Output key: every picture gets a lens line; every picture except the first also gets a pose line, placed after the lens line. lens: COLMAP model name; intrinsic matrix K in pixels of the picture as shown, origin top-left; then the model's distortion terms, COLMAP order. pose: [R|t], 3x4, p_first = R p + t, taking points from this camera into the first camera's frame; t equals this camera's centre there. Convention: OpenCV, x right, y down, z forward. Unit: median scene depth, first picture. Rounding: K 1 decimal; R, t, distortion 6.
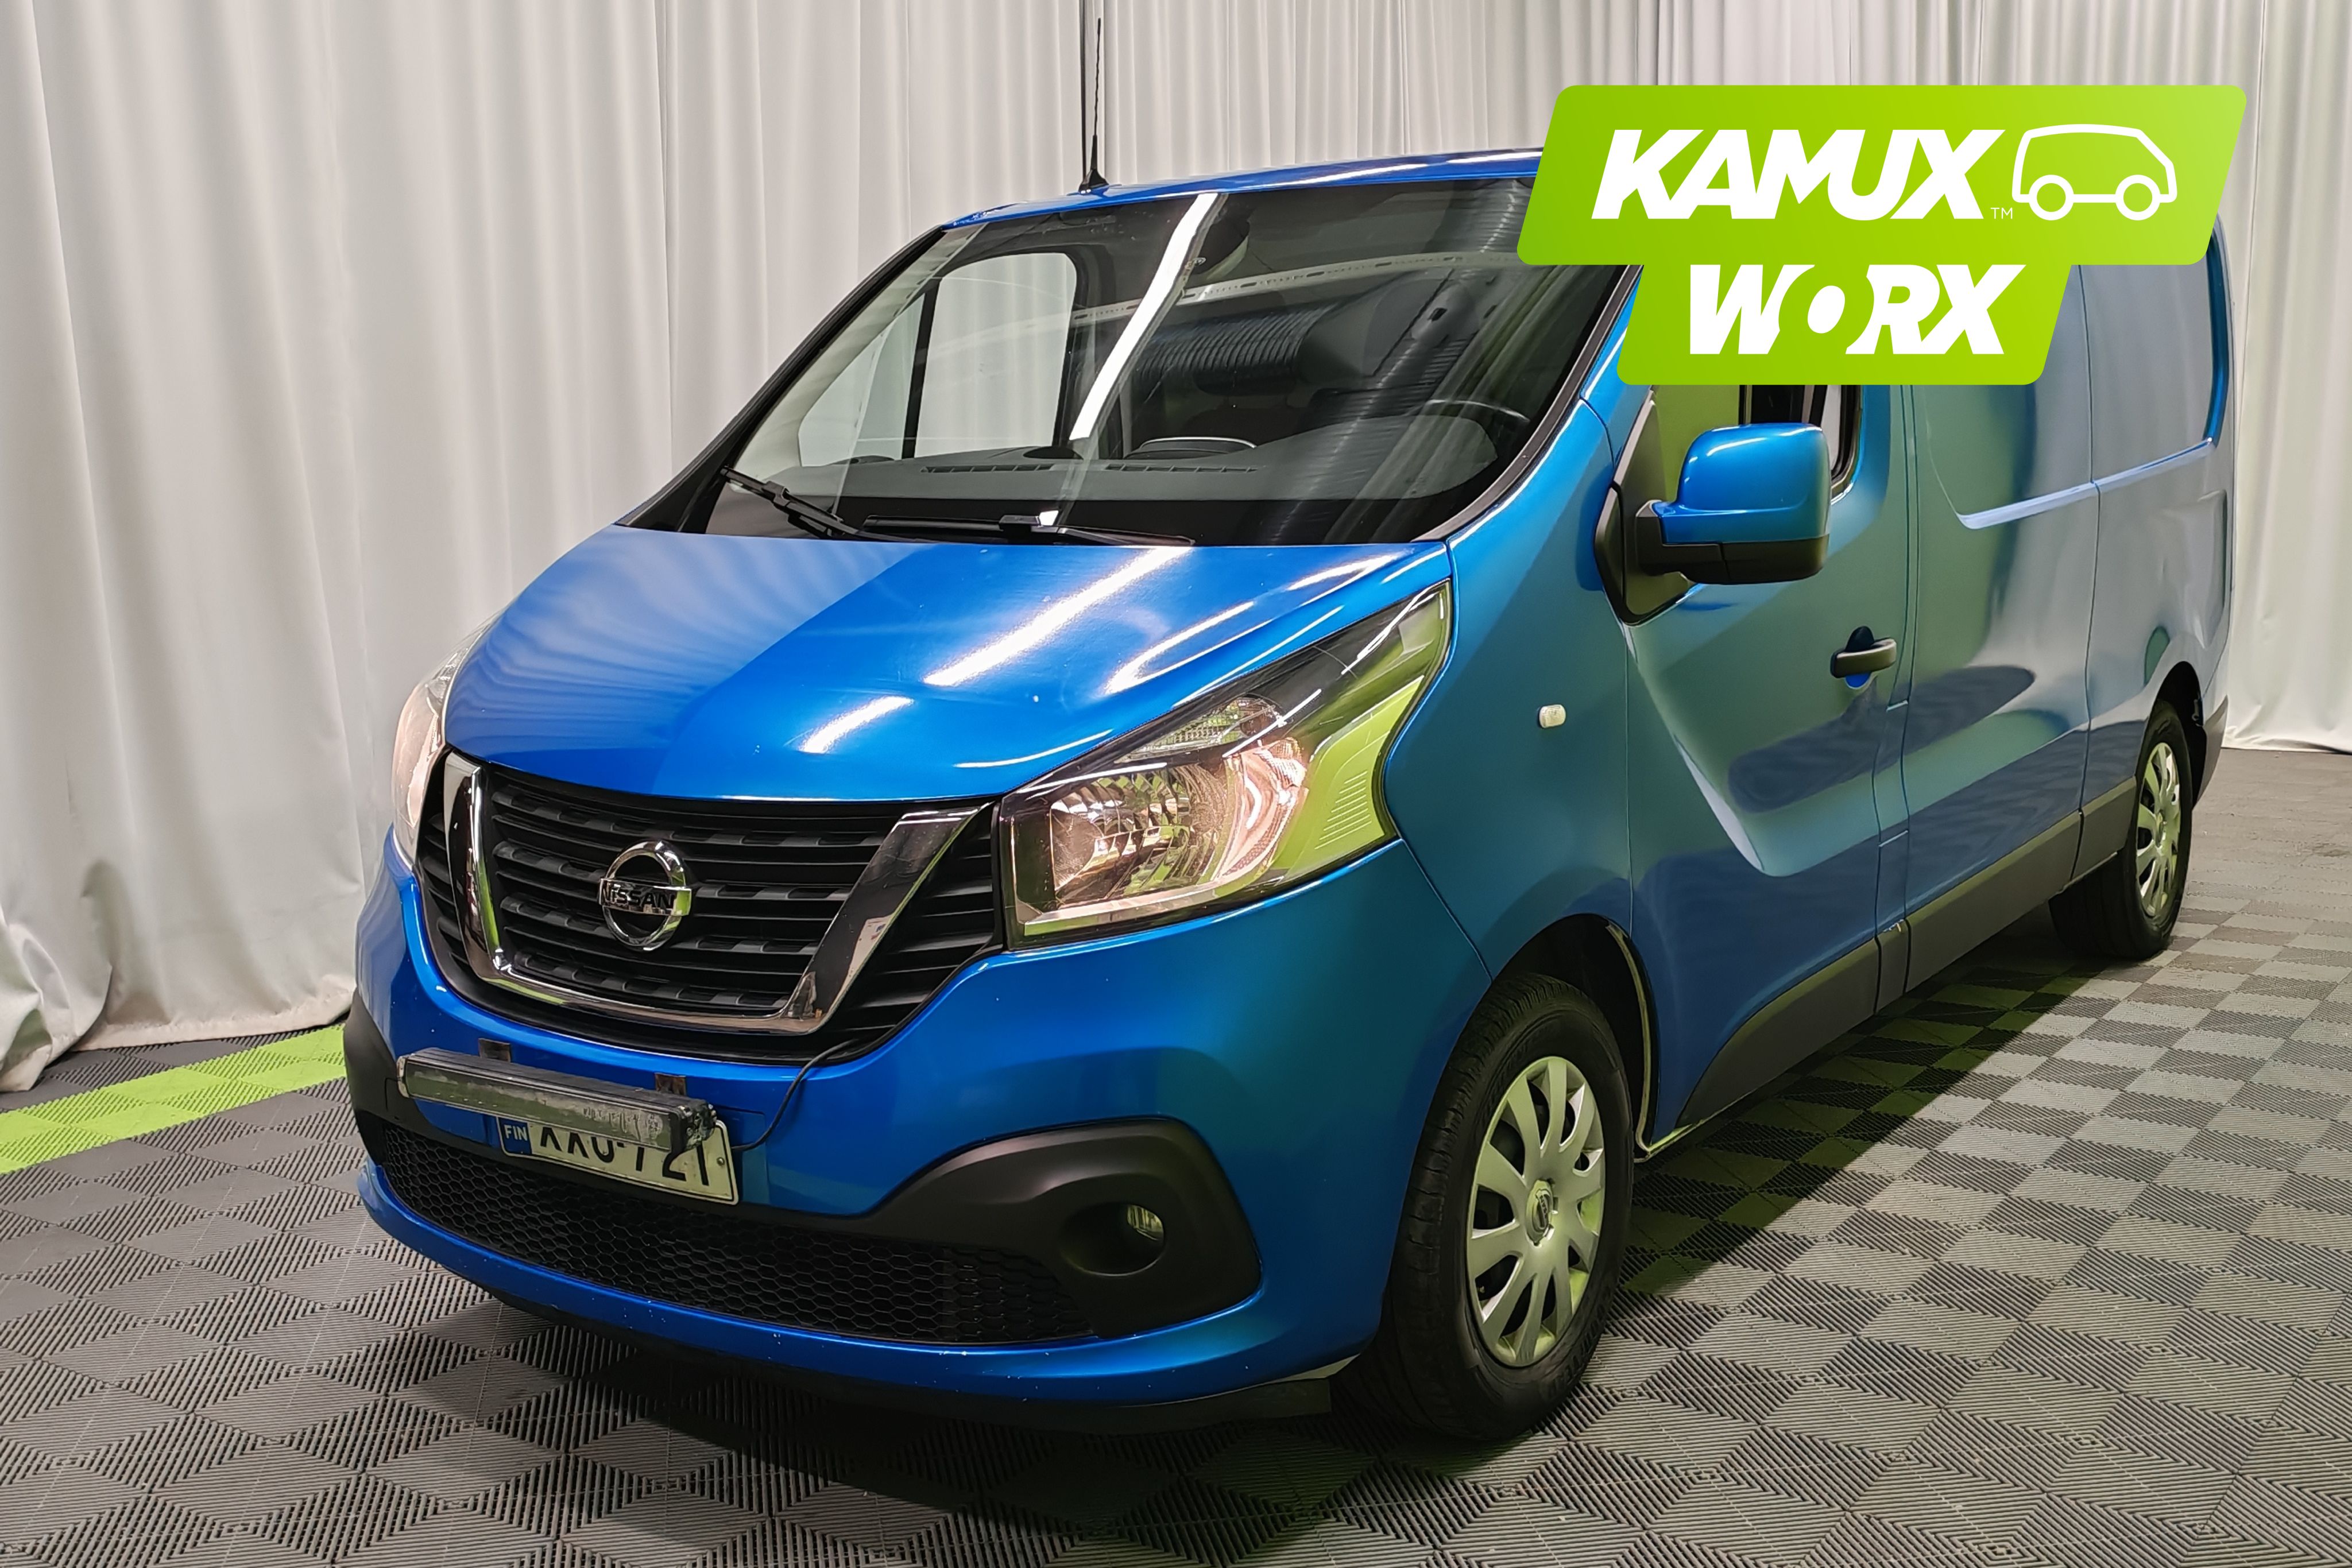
lens RADIAL K [[2556.0, 0, 1155.2], [0, 2556.0, 808.8], [0, 0, 1]] dist [0.097968, 0.000000]
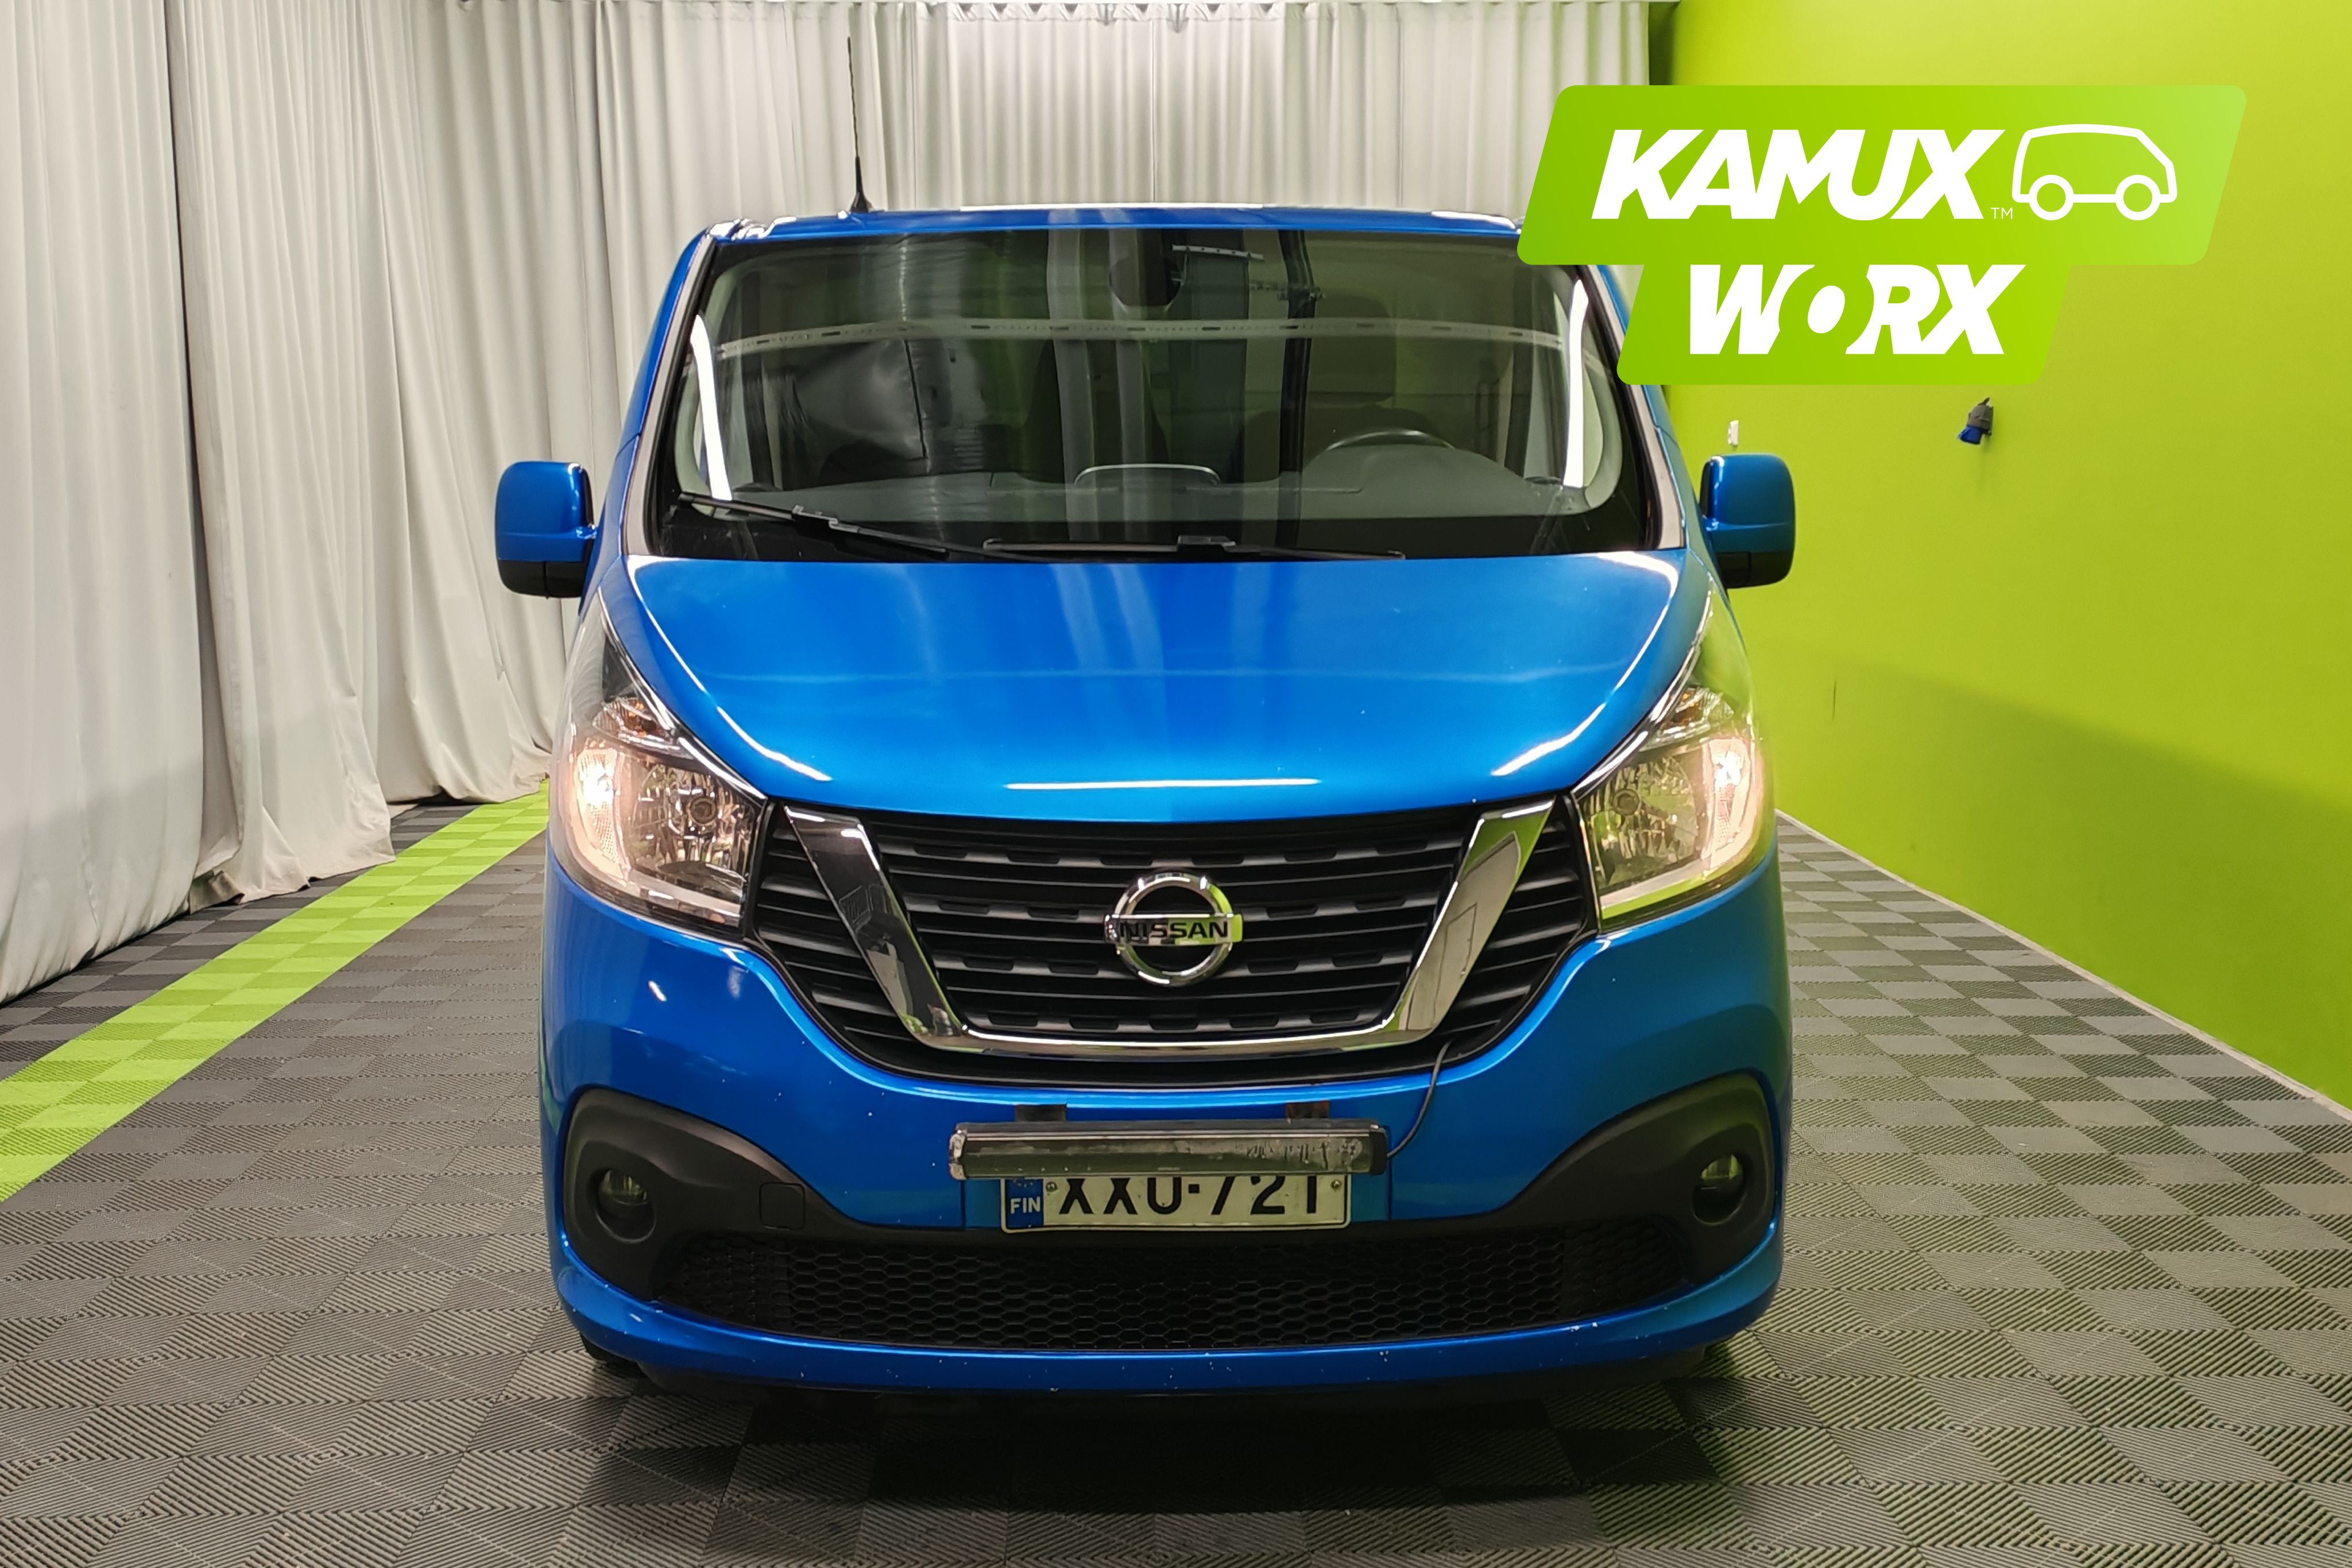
lens RADIAL K [[2556.0, 0, 1189.9], [0, 2556.0, 781.2], [0, 0, 1]] dist [0.097968, 0.000000]
pose [[0.802453, -0.068891, 0.592725, -0.754934], [0.087463, 0.996164, -0.002629, -0.017577], [-0.590271, 0.053951, 0.805400, 0.229174]]
